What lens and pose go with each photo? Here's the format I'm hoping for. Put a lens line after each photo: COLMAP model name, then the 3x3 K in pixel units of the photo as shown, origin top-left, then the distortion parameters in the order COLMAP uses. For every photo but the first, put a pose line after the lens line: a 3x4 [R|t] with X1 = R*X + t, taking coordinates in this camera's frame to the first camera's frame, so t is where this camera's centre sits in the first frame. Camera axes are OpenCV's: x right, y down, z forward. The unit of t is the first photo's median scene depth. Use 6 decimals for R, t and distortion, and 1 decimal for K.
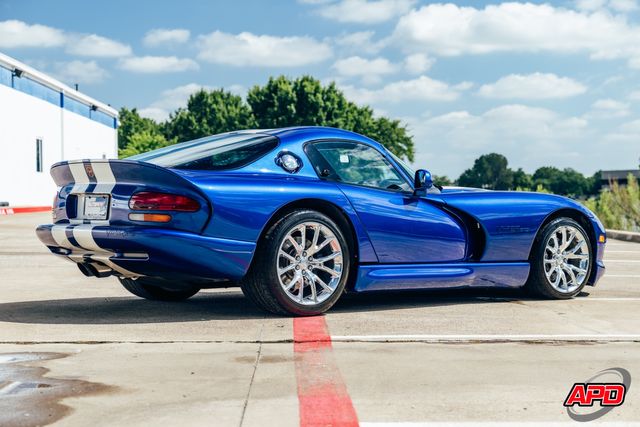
lens RADIAL K [[1431.9, 0, 331.4], [0, 1431.9, 237.5], [0, 0, 1]] dist [0.201074, 0.196048]
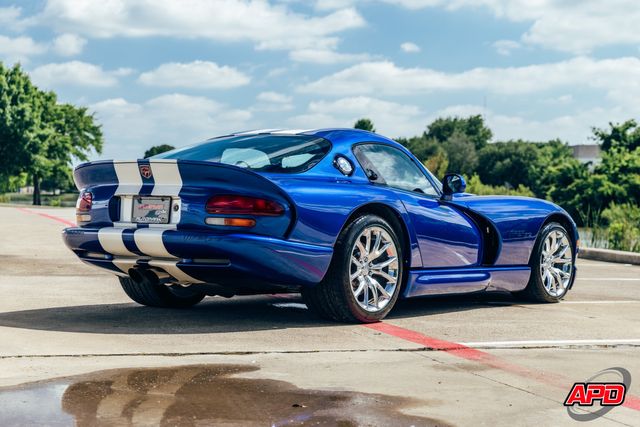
lens RADIAL K [[1548.3, 0, 320.0], [0, 1548.3, 213.5], [0, 0, 1]] dist [0.159238, 0.243886]
pose [[0.958882, 0.008014, 0.283690, -0.313502], [-0.004655, 0.999911, -0.012514, -0.005839], [-0.283765, 0.010679, 0.958834, -0.006933]]
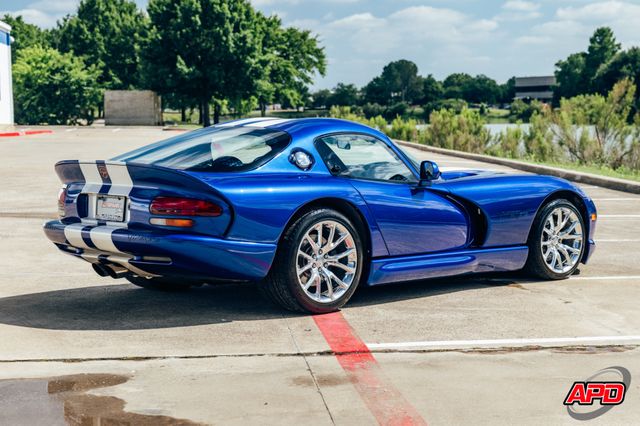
lens RADIAL K [[1548.3, 0, 320.0], [0, 1548.3, 213.0], [0, 0, 1]] dist [0.159238, 0.243886]
pose [[0.996813, -0.017287, 0.077877, -0.092804], [0.012816, 0.998260, 0.057548, -0.070390], [-0.078736, -0.056366, 0.995301, -0.076273]]
